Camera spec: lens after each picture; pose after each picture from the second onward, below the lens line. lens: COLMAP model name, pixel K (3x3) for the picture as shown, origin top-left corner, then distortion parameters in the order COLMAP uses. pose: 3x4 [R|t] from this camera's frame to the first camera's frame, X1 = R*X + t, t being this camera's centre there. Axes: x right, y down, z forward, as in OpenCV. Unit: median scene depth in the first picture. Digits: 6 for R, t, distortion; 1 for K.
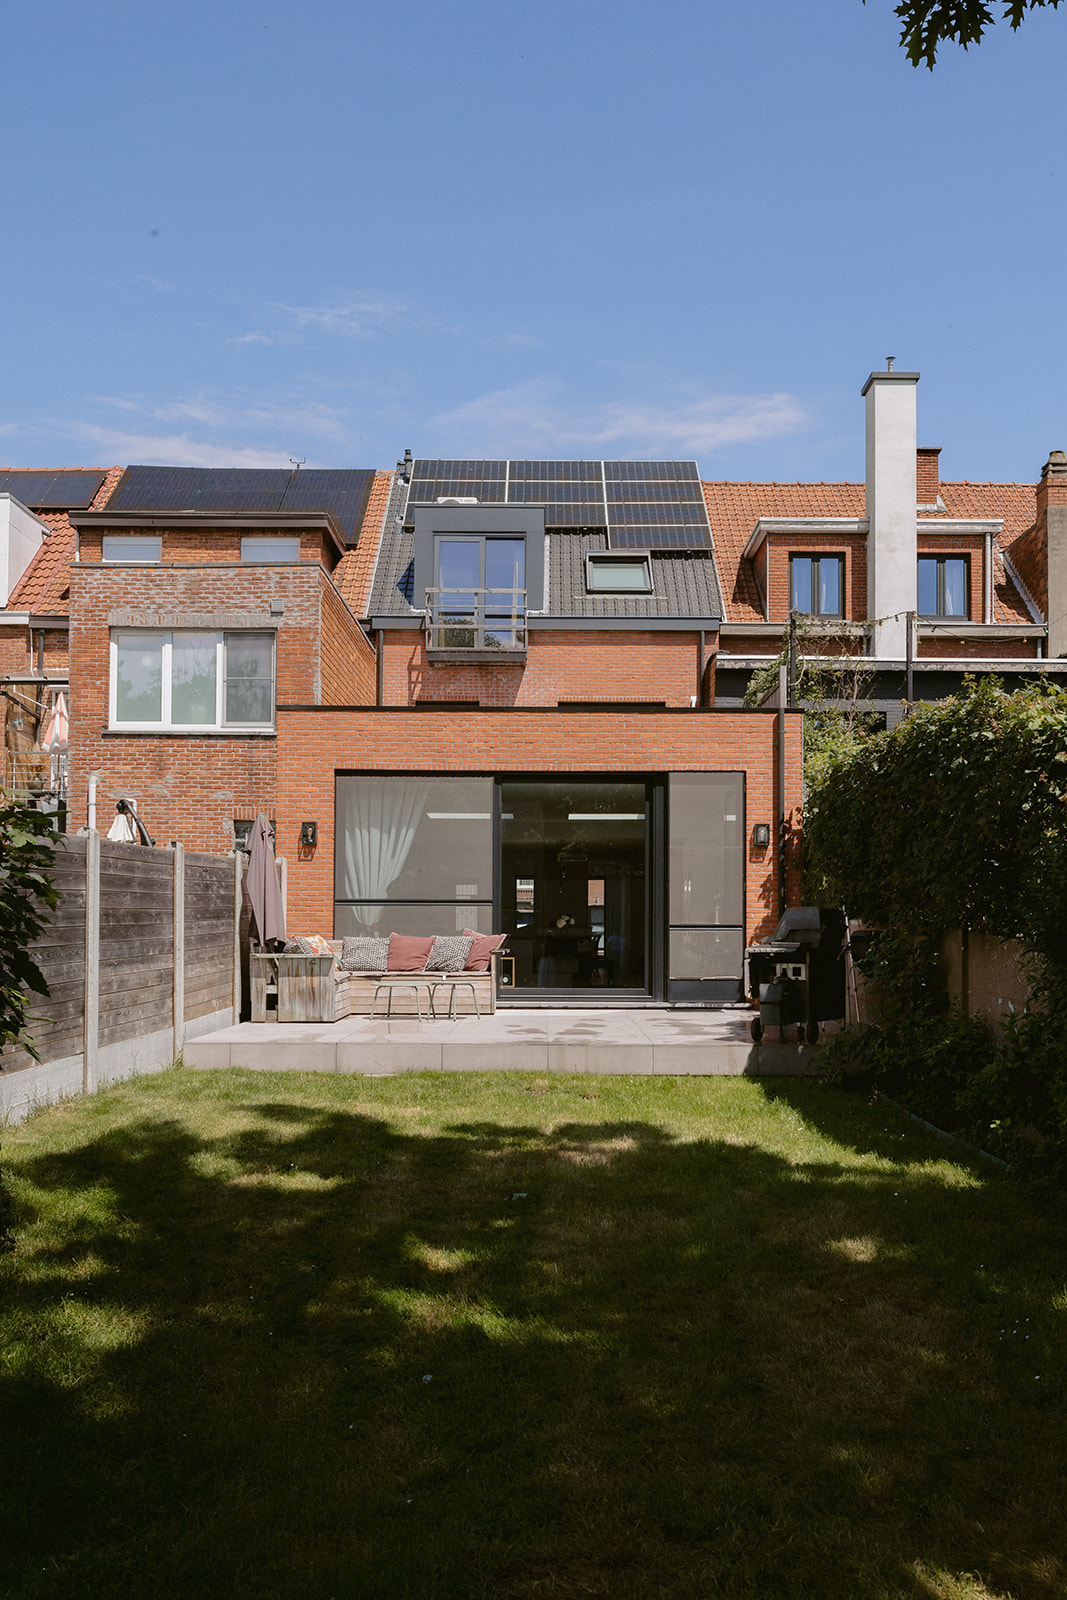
lens RADIAL K [[2727.4, 0, 533.5], [0, 2727.4, 800.0], [0, 0, 1]] dist [-0.022472, 0.019279]
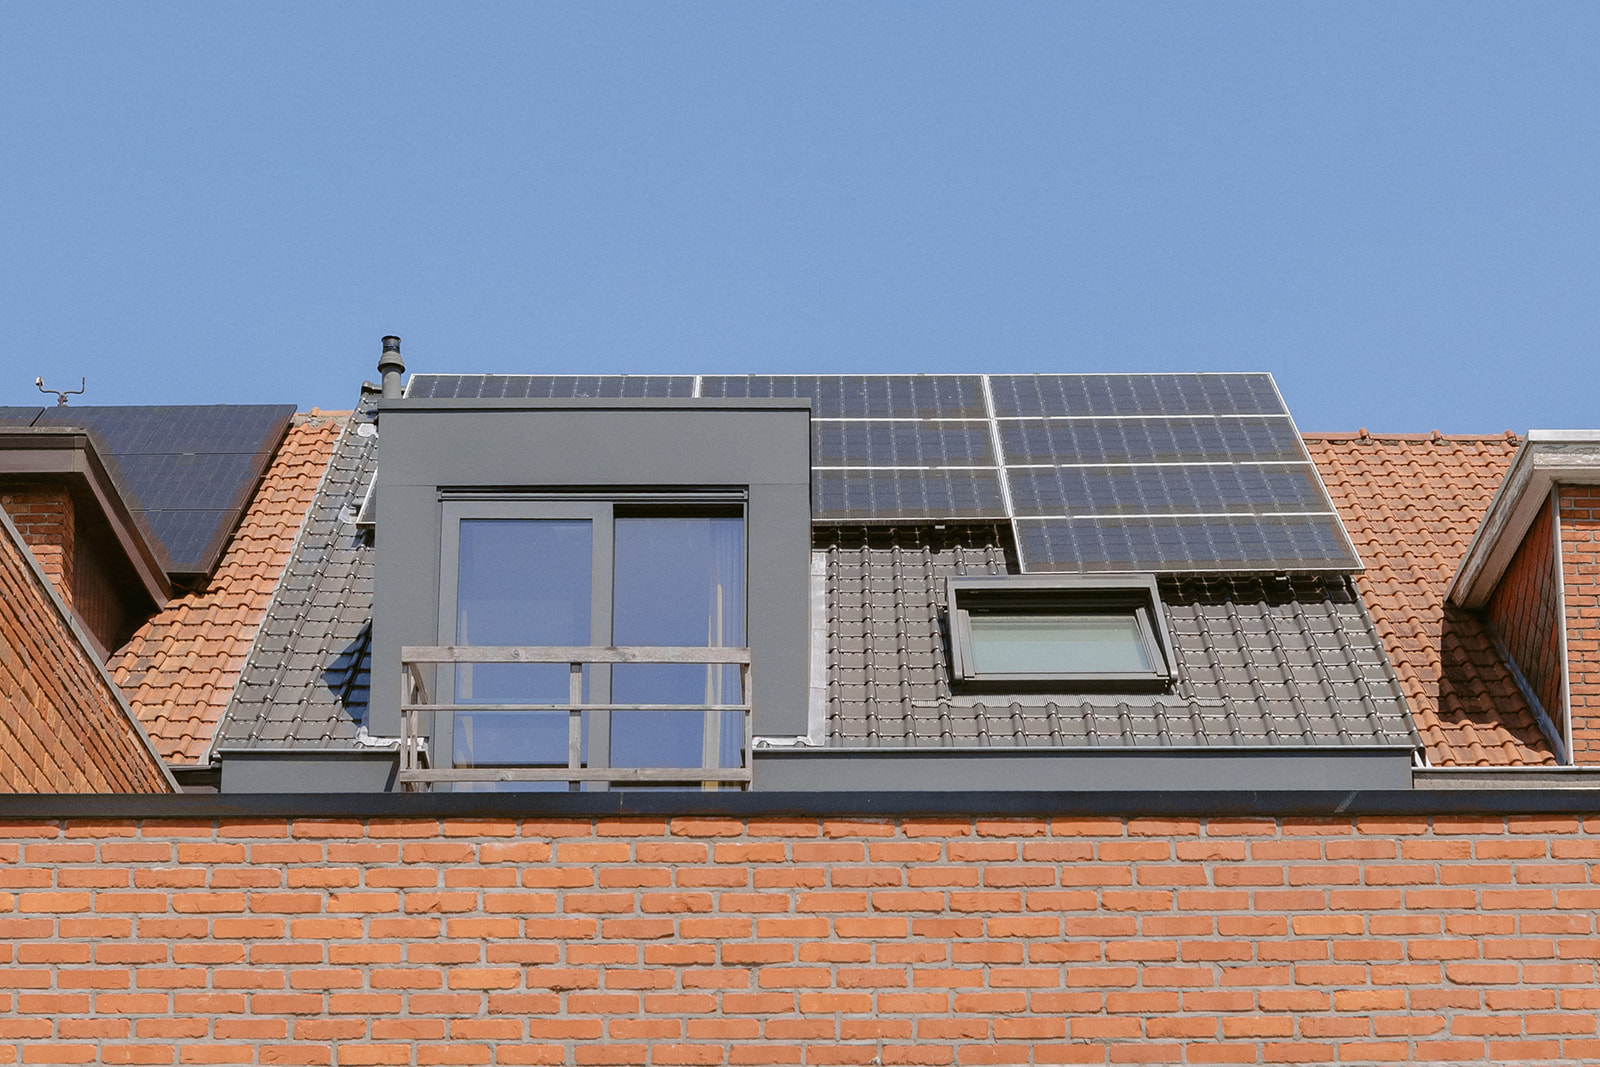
lens RADIAL K [[5379.4, 0, 800.0], [0, 5379.4, 533.5], [0, 0, 1]] dist [-0.073862, 1.263756]
pose [[0.999976, -0.006338, 0.002727, 0.001233], [0.006728, 0.983293, -0.181907, 0.013814], [-0.001529, 0.181921, 0.983312, 0.409272]]
